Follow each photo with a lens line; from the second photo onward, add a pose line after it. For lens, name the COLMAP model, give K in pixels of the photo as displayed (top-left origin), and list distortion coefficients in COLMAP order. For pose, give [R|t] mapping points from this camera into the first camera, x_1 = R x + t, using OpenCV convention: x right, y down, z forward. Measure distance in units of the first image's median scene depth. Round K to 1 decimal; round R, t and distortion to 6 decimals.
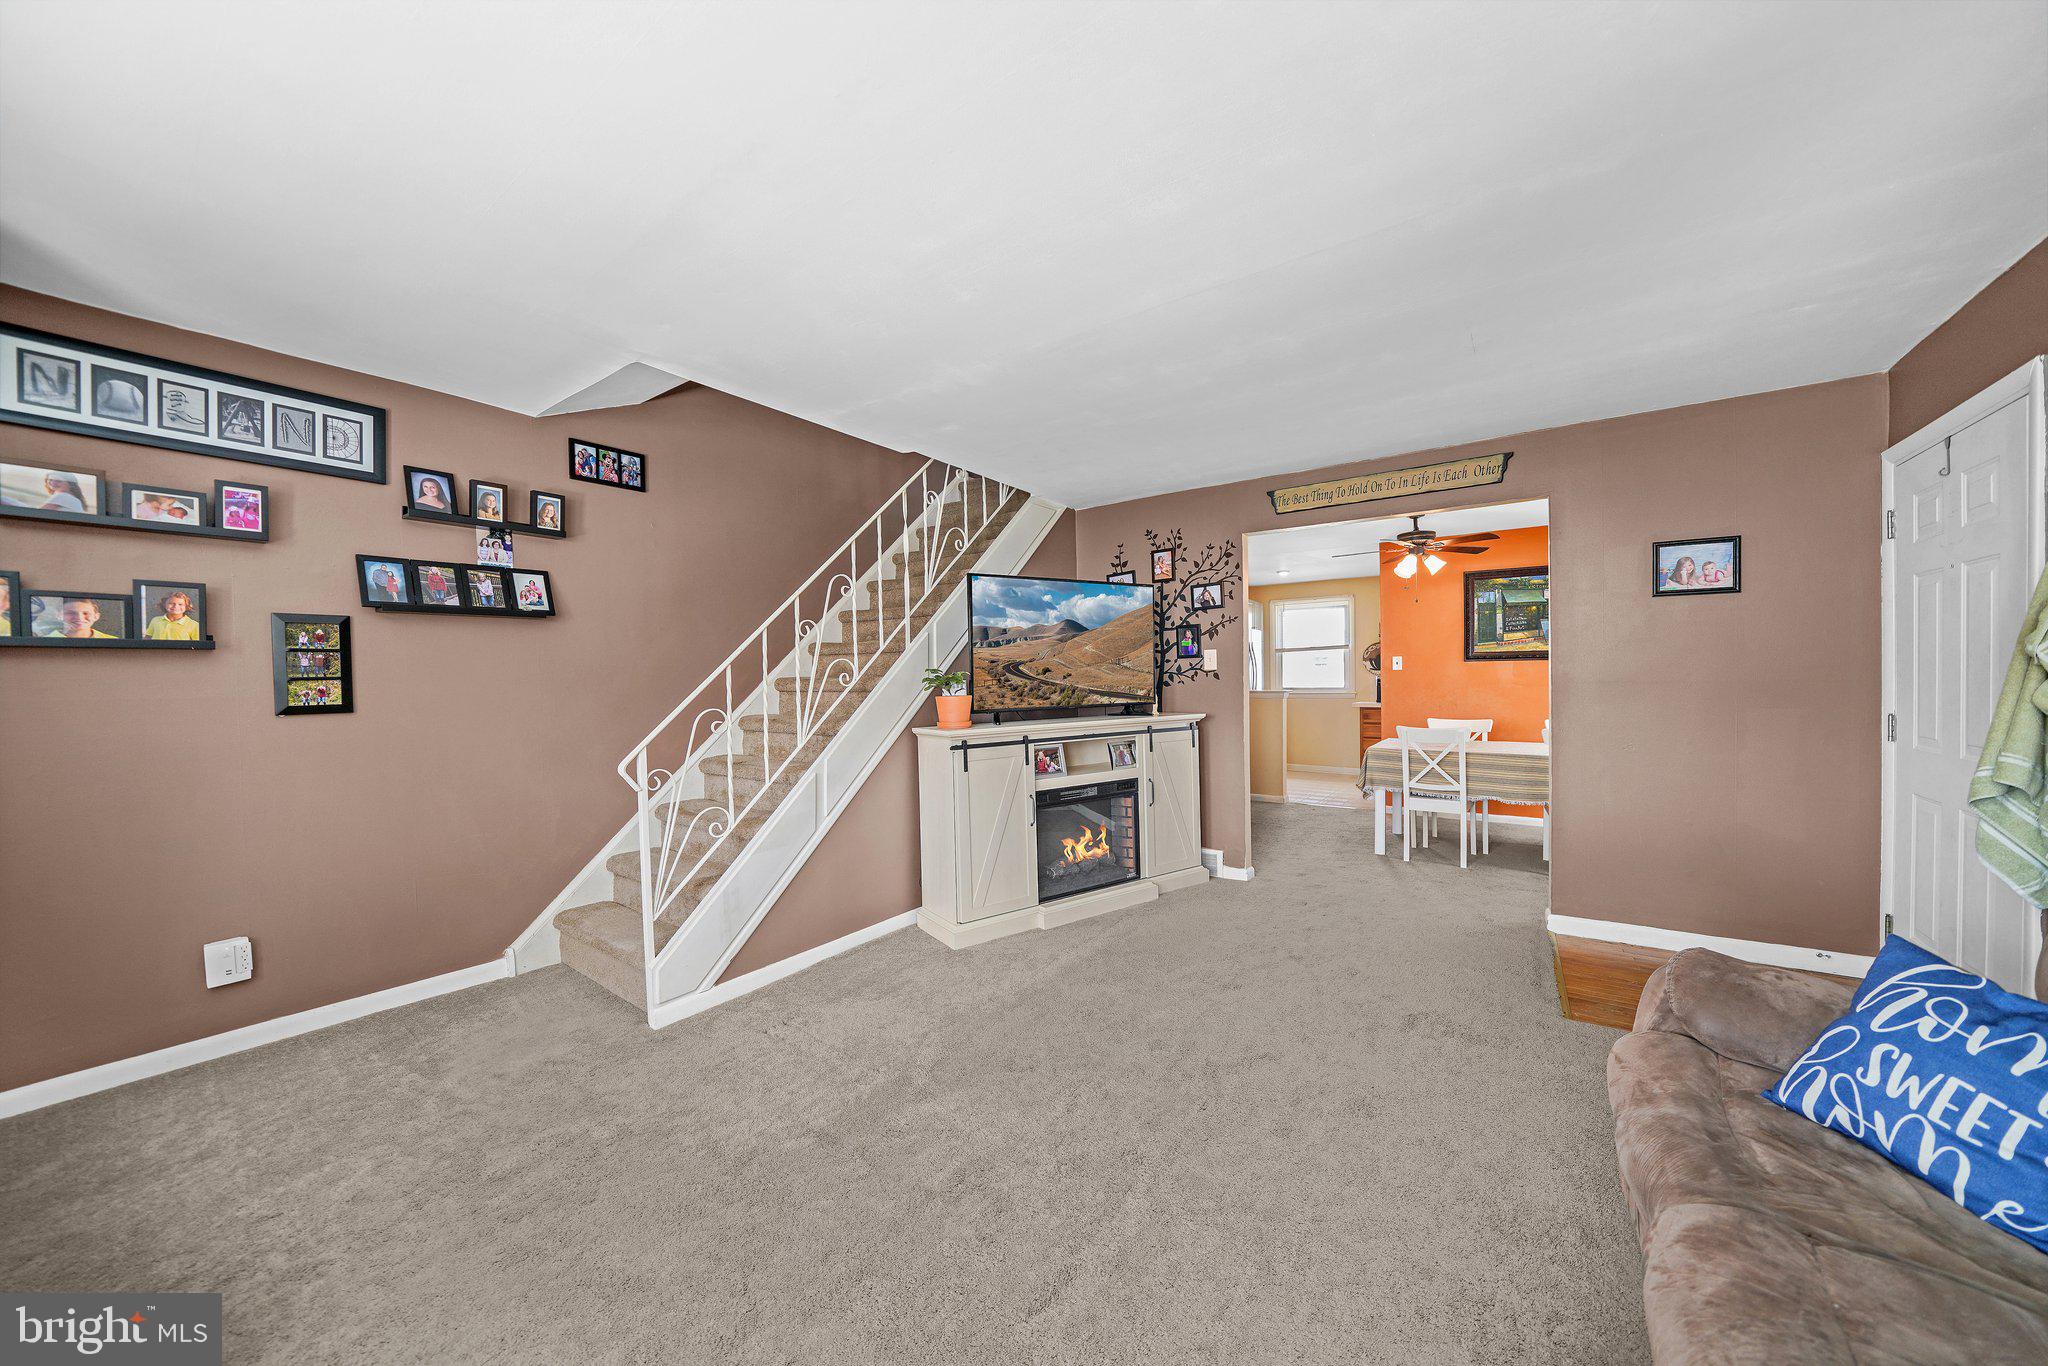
lens RADIAL K [[711.0, 0, 1024.0], [0, 711.0, 683.0], [0, 0, 1]] dist [-0.018096, 0.000319]
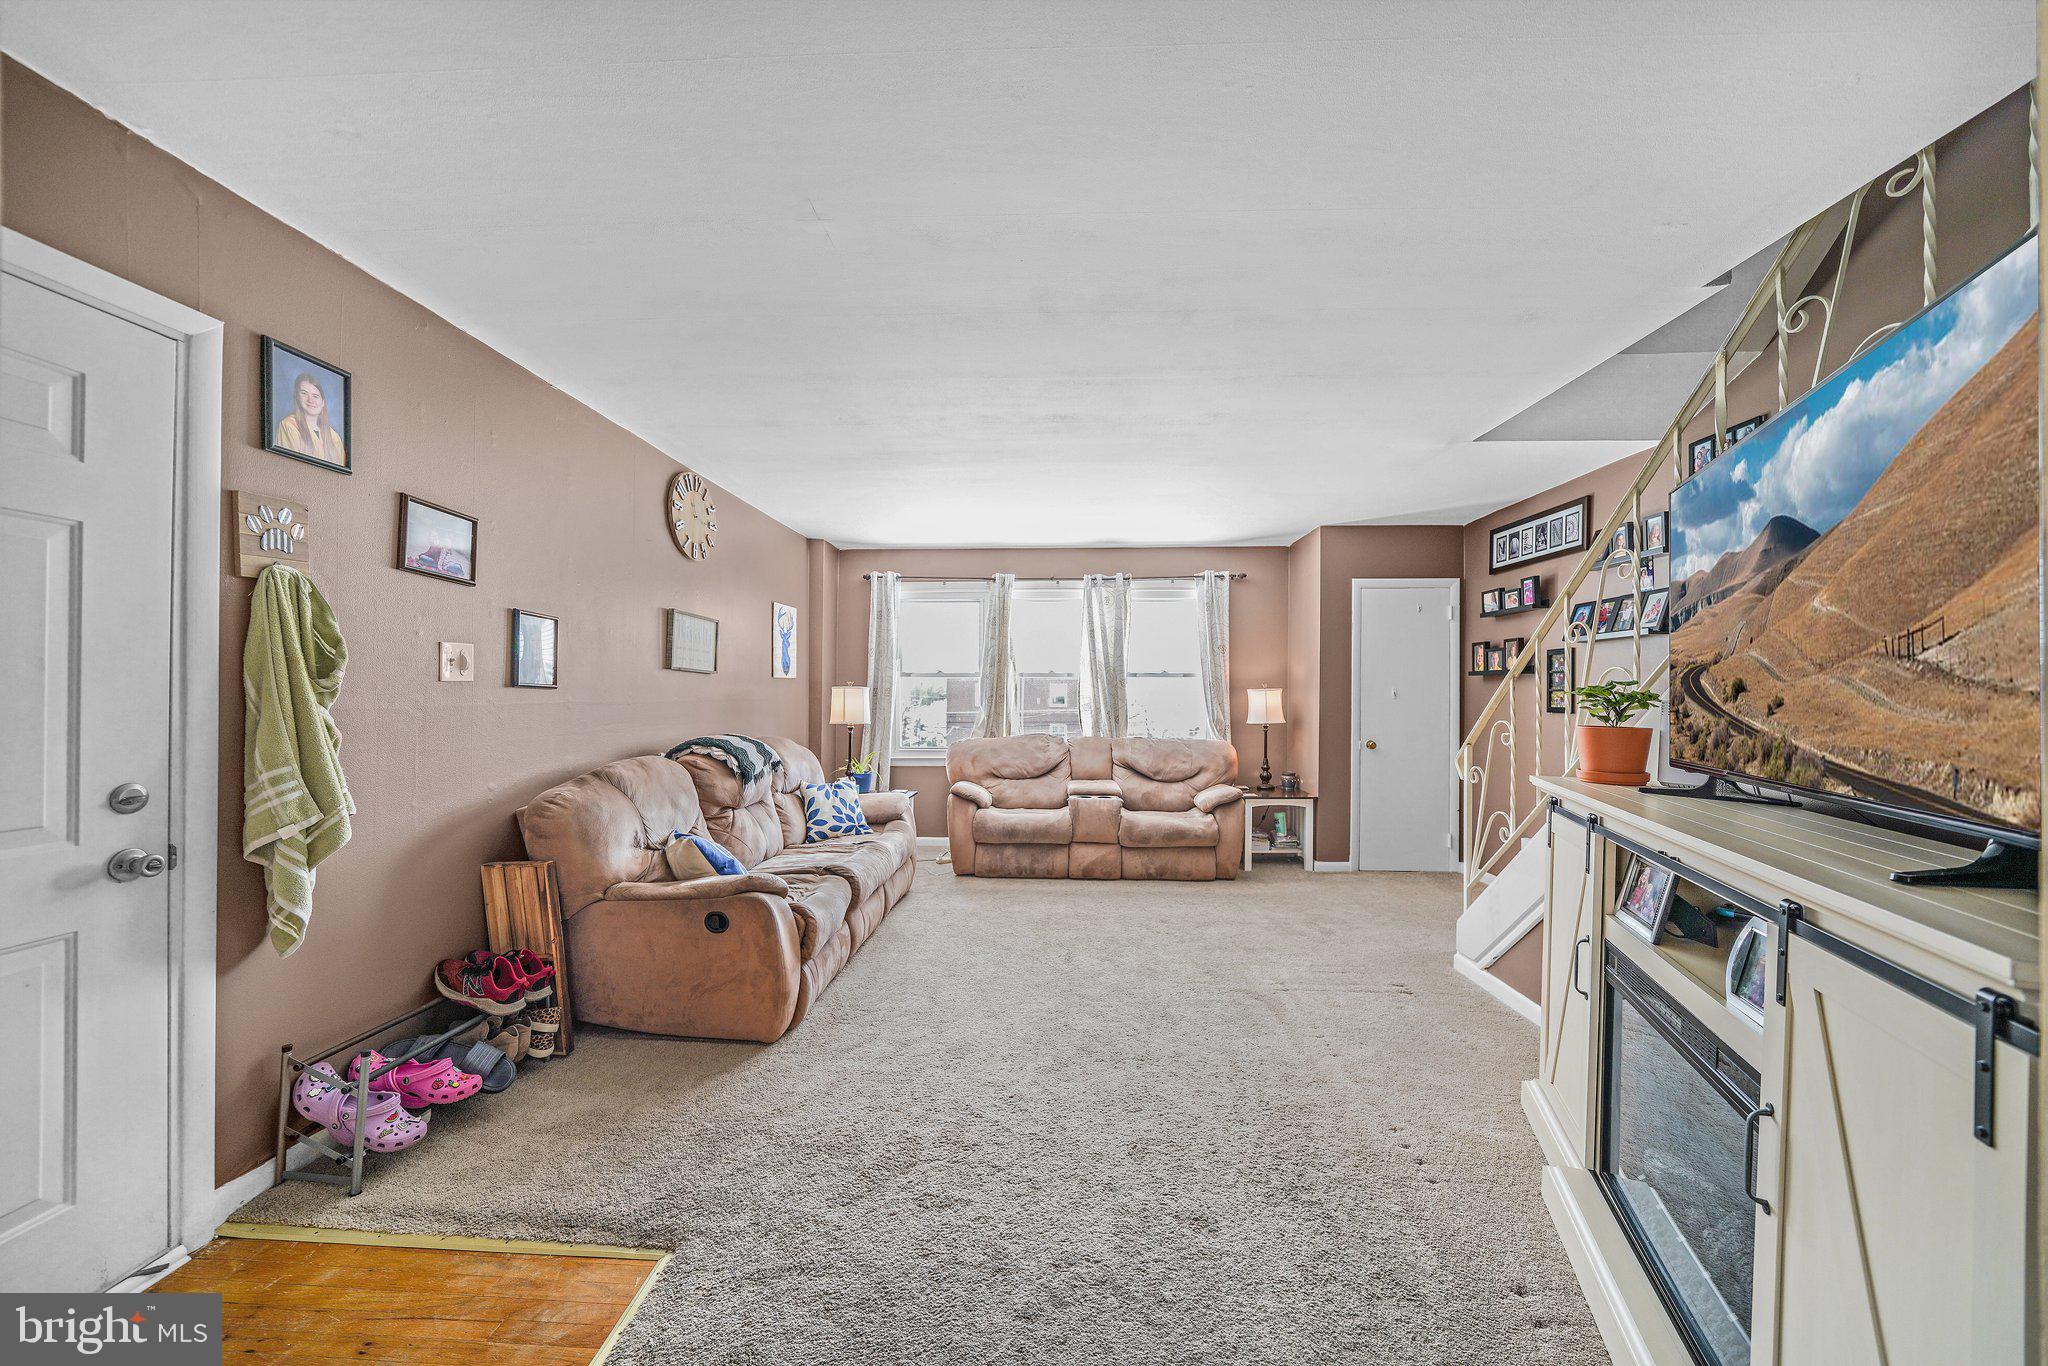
lens RADIAL K [[745.5, 0, 1027.4], [0, 745.5, 687.9], [0, 0, 1]] dist [-0.011960, 0.000294]
pose [[-0.870783, 0.007223, -0.491614, 0.830961], [-0.000273, 0.999885, 0.015175, -0.038741], [0.491667, 0.013348, -0.870681, 1.913911]]
